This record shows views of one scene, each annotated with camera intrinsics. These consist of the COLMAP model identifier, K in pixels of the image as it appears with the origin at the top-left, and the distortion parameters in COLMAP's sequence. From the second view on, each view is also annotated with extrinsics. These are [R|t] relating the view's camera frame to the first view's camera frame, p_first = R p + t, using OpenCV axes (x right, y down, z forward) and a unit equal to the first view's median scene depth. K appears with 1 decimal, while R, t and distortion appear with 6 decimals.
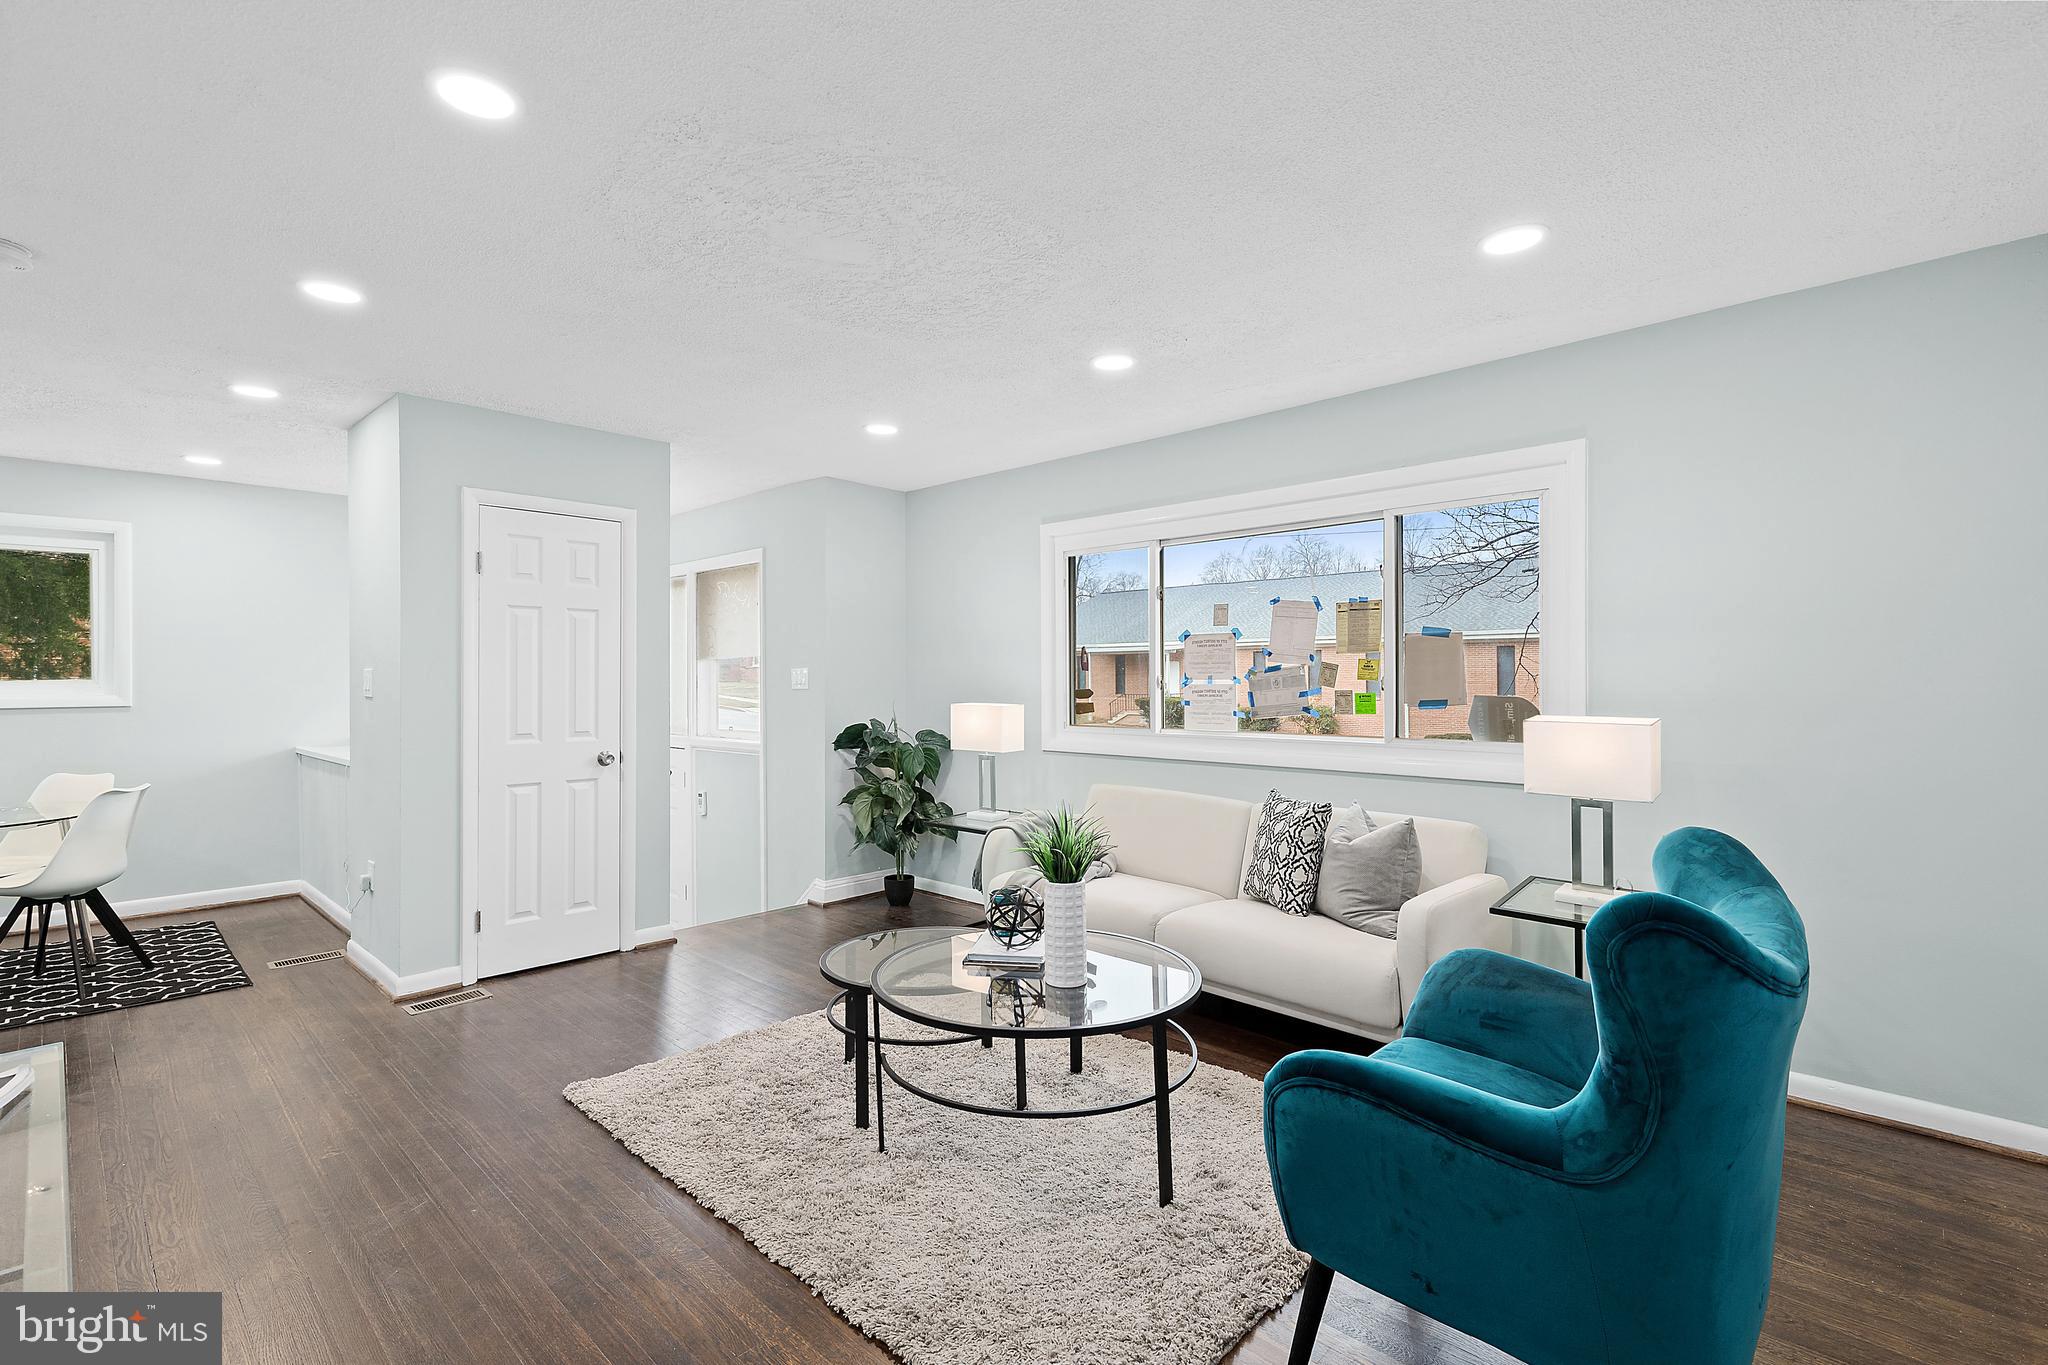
lens RADIAL K [[923.2, 0, 1015.6], [0, 923.2, 678.3], [0, 0, 1]] dist [0.011111, -0.001612]
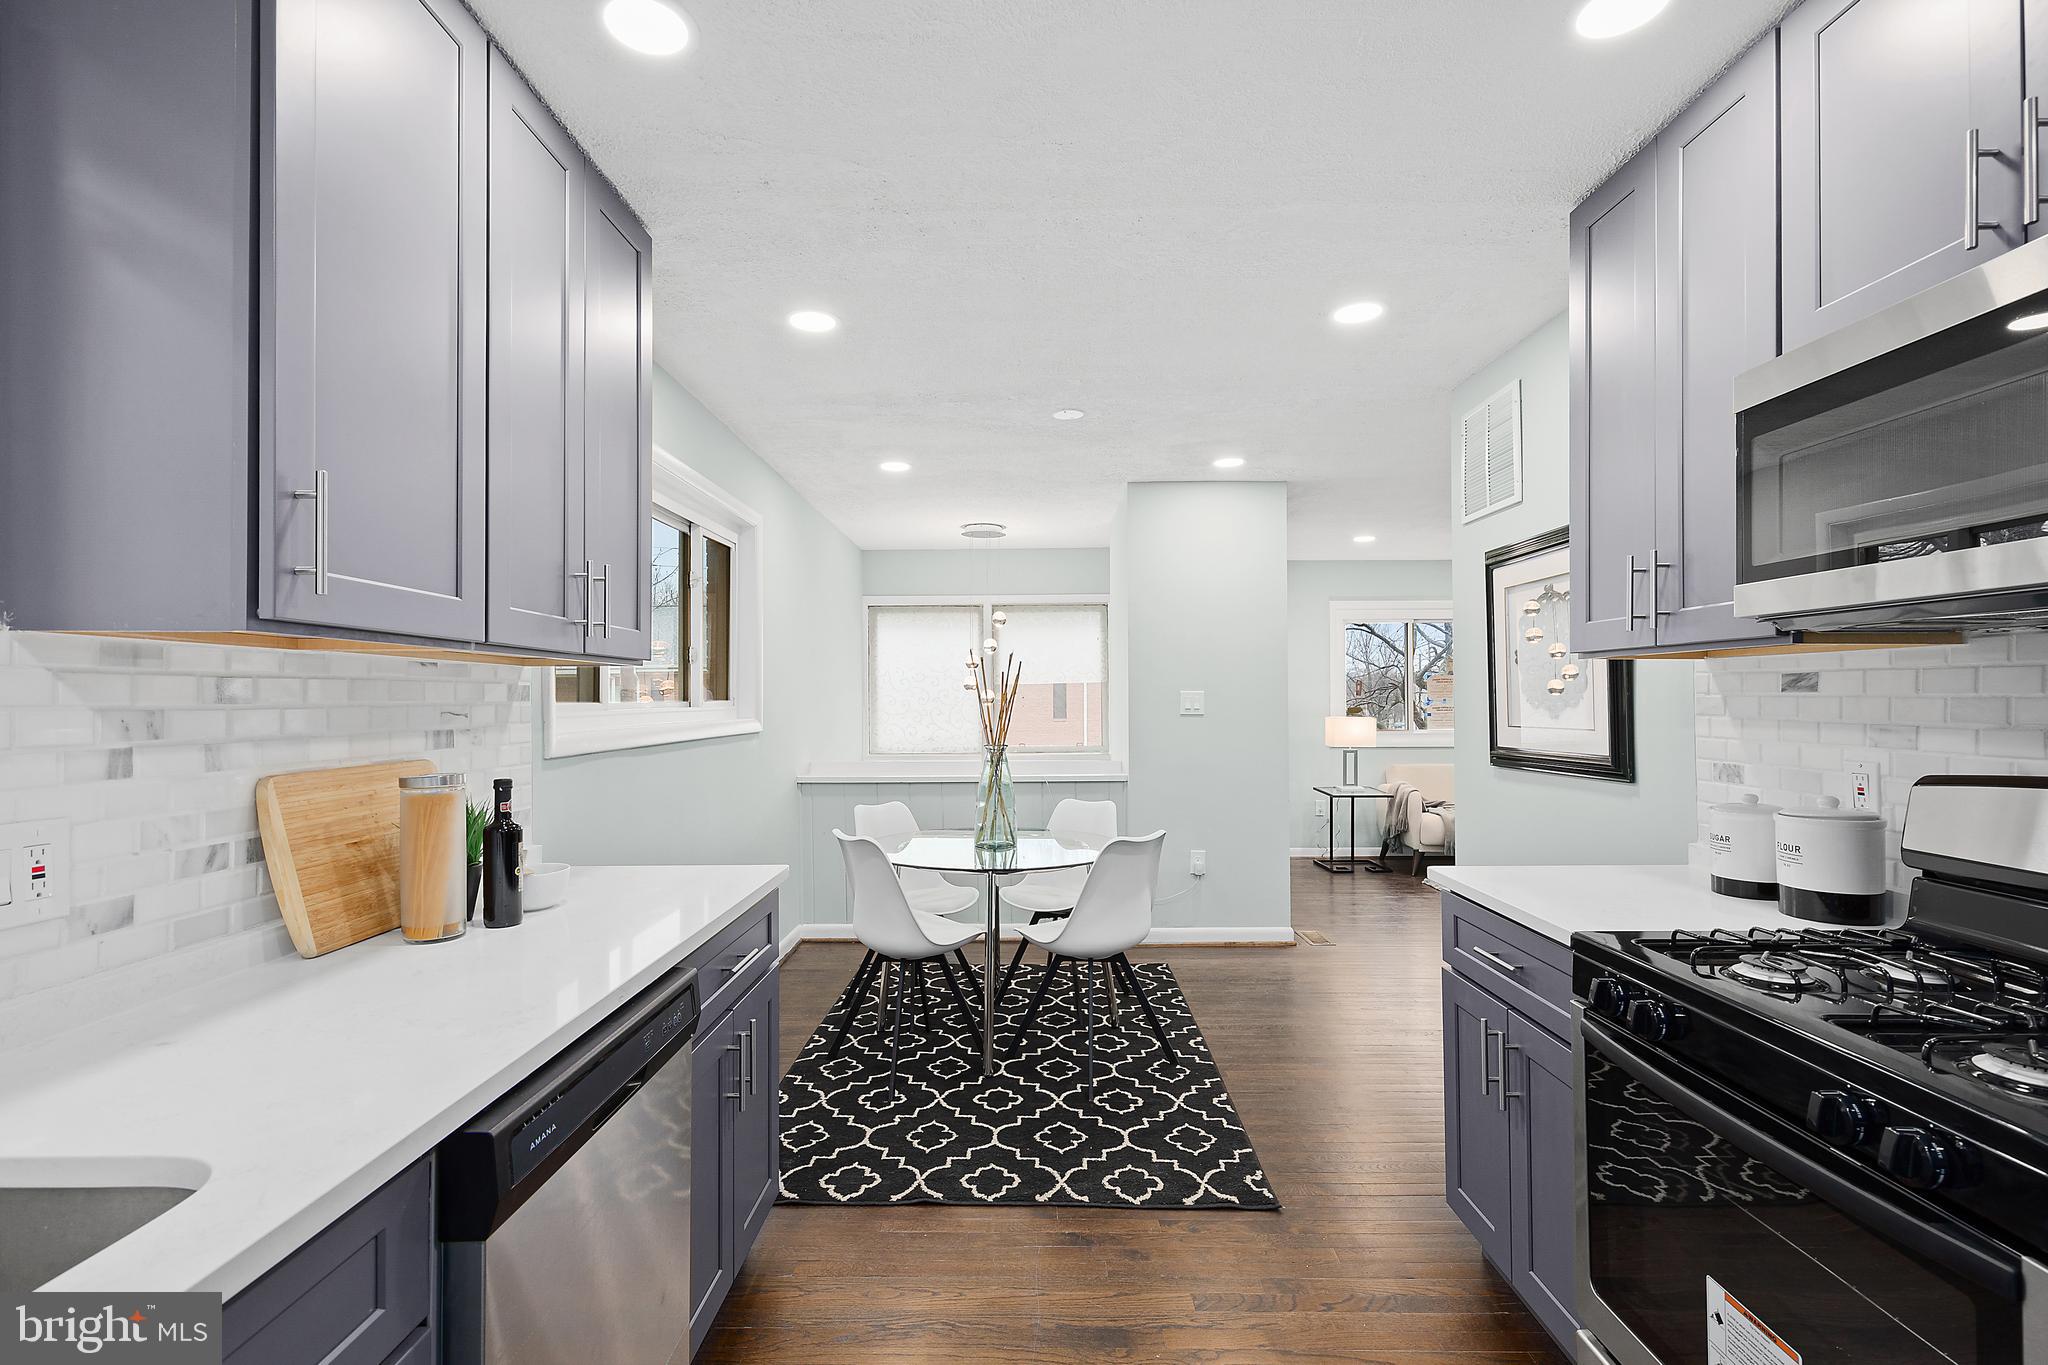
lens RADIAL K [[923.2, 0, 1029.1], [0, 923.2, 691.7], [0, 0, 1]] dist [0.011111, -0.001612]
pose [[0.729668, 0.006540, 0.683770, -1.570477], [0.002568, 0.999921, -0.012304, 0.004915], [-0.683797, 0.010733, 0.729594, 0.250617]]
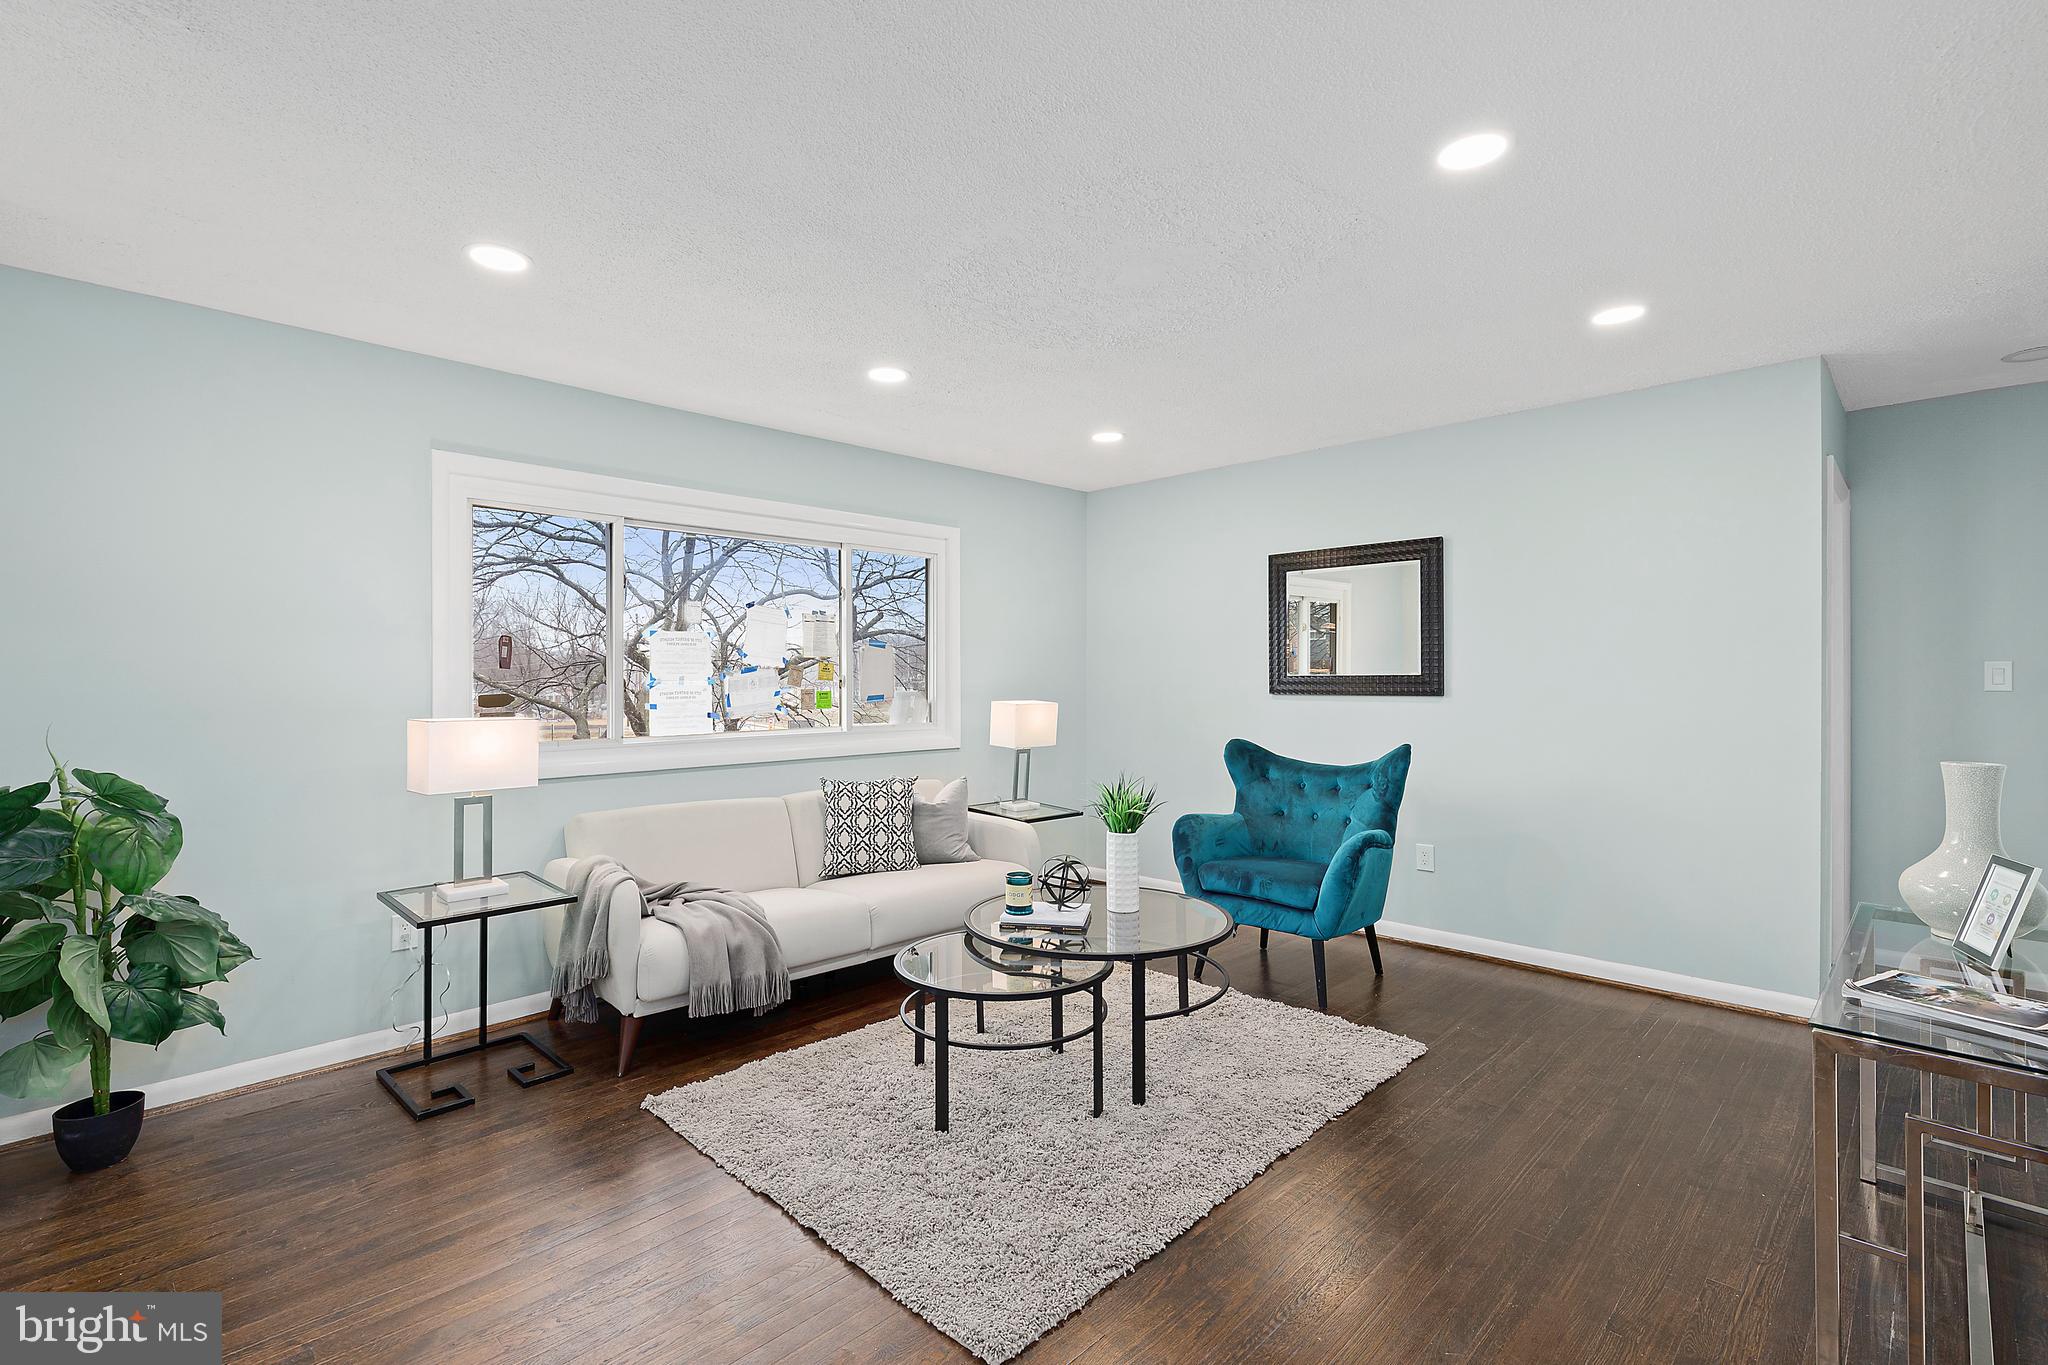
lens RADIAL K [[923.2, 0, 1014.0], [0, 923.2, 686.4], [0, 0, 1]] dist [0.011111, -0.001612]
pose [[0.022543, -0.009000, 0.999705, -0.711889], [0.004132, 0.999952, 0.008909, 0.000094], [-0.999737, 0.003930, 0.022579, 0.638802]]
